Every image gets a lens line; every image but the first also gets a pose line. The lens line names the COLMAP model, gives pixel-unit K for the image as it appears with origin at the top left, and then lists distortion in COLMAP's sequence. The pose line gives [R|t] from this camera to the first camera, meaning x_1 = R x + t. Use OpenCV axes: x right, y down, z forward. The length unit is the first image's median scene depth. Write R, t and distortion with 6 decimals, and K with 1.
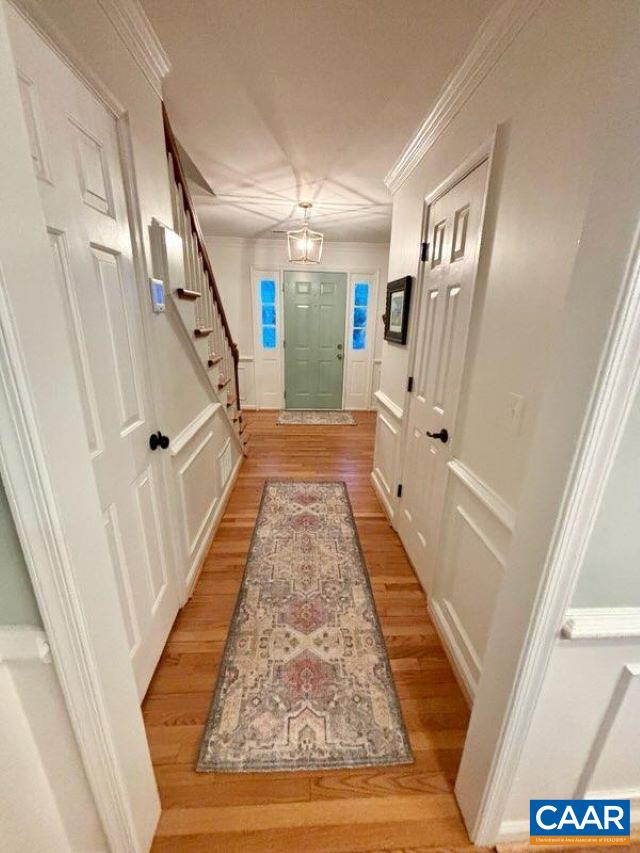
lens RADIAL K [[341.9, 0, 321.4], [0, 341.9, 431.0], [0, 0, 1]] dist [0.000513, 0.000006]
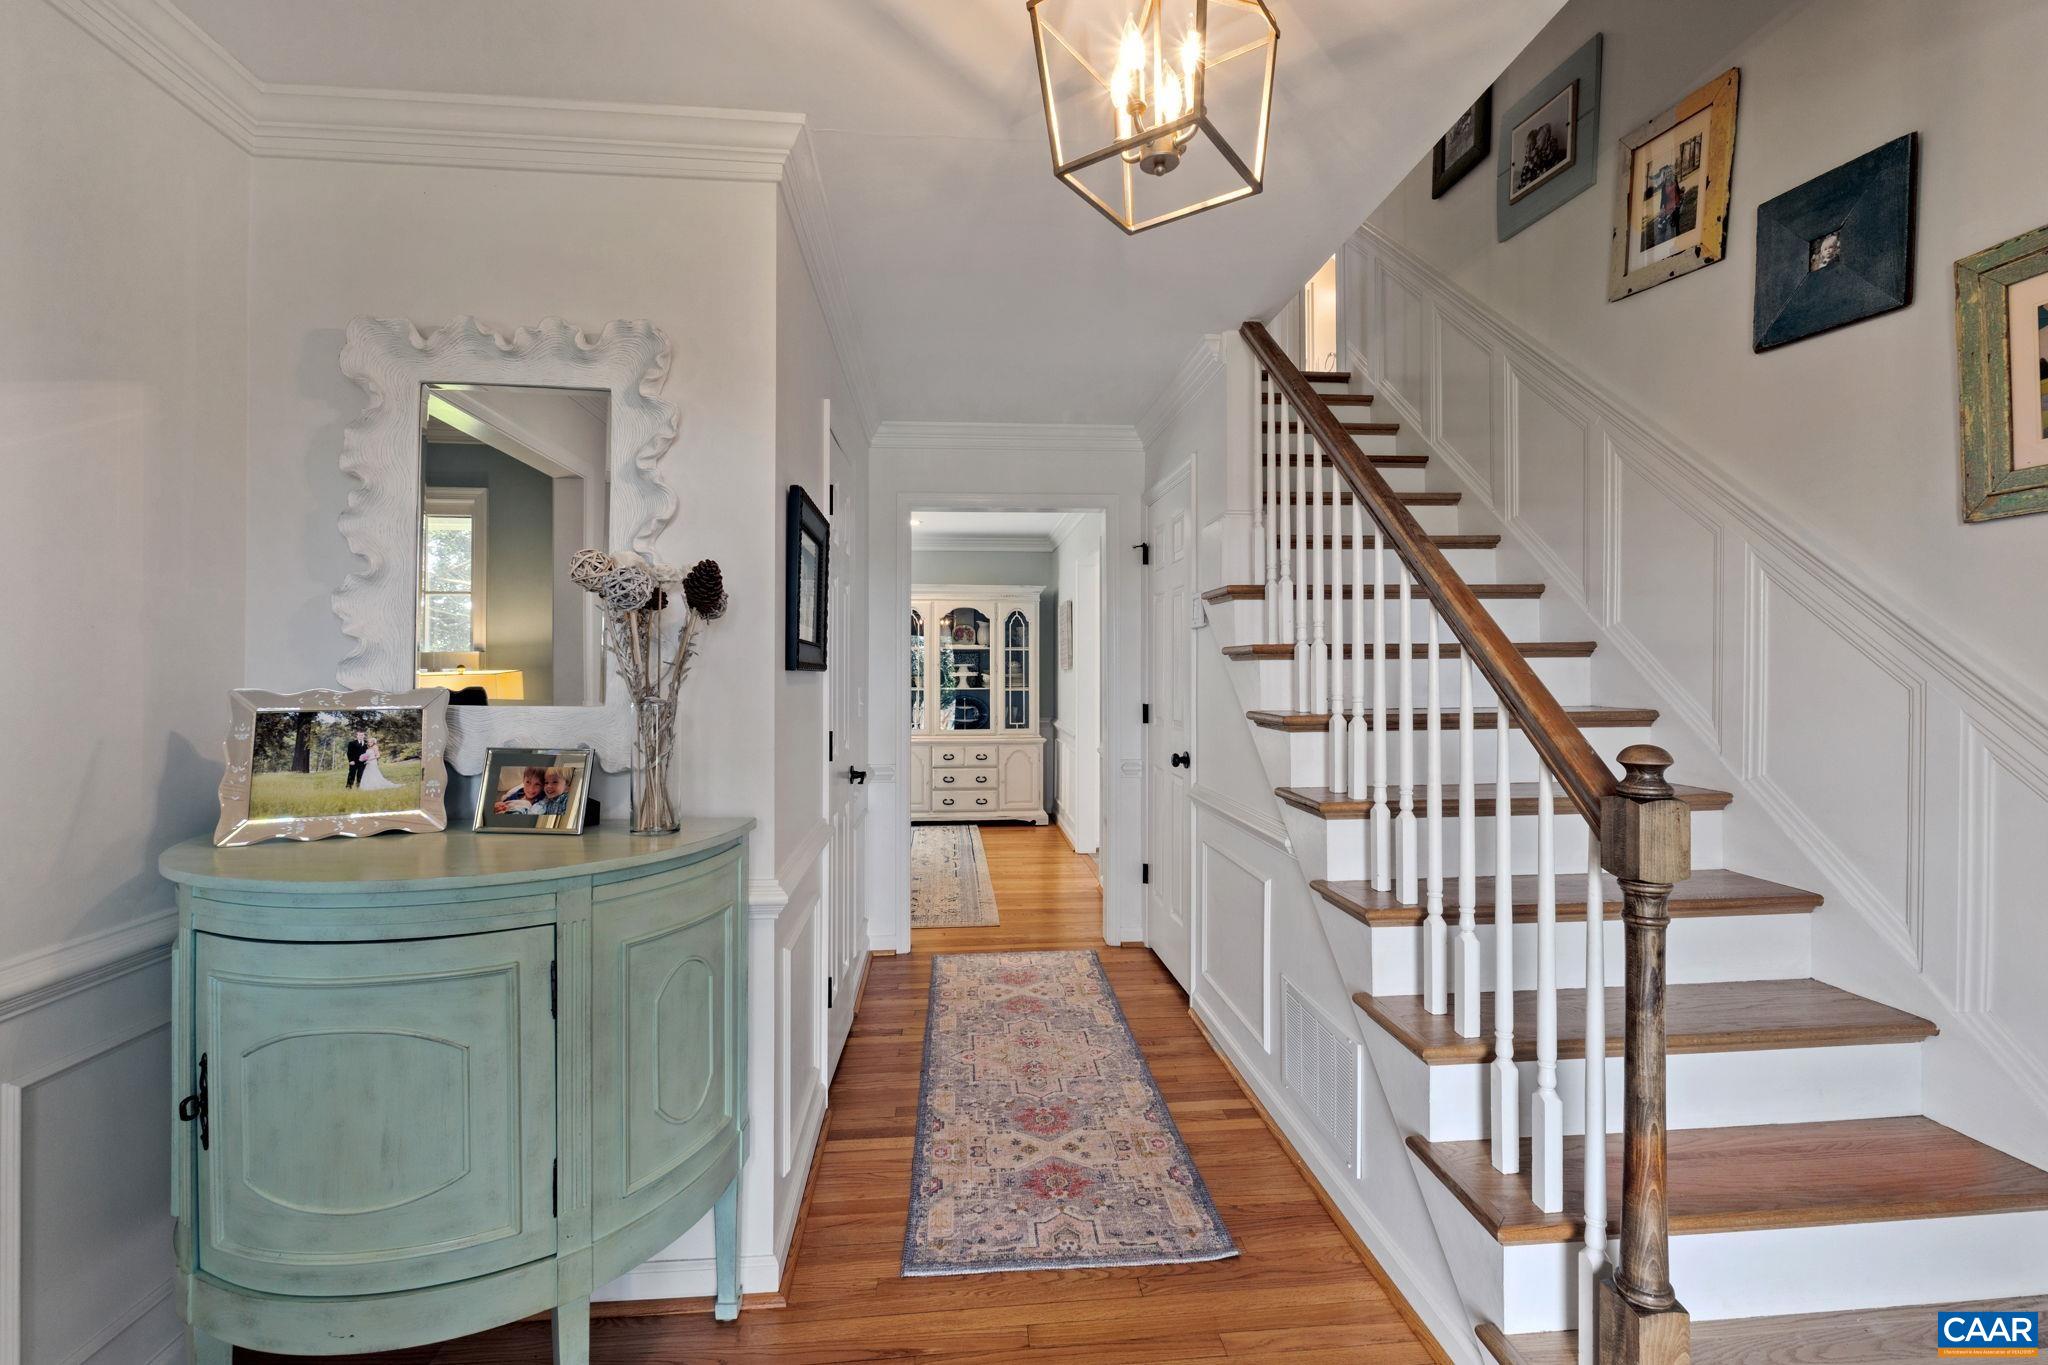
lens RADIAL K [[877.3, 0, 1029.2], [0, 877.3, 677.1], [0, 0, 1]] dist [-0.012278, -0.000076]
pose [[-0.999301, -0.019193, -0.032069, 0.015881], [-0.028213, 0.950151, 0.310511, -0.601194], [0.024510, 0.311198, -0.950029, 2.092099]]
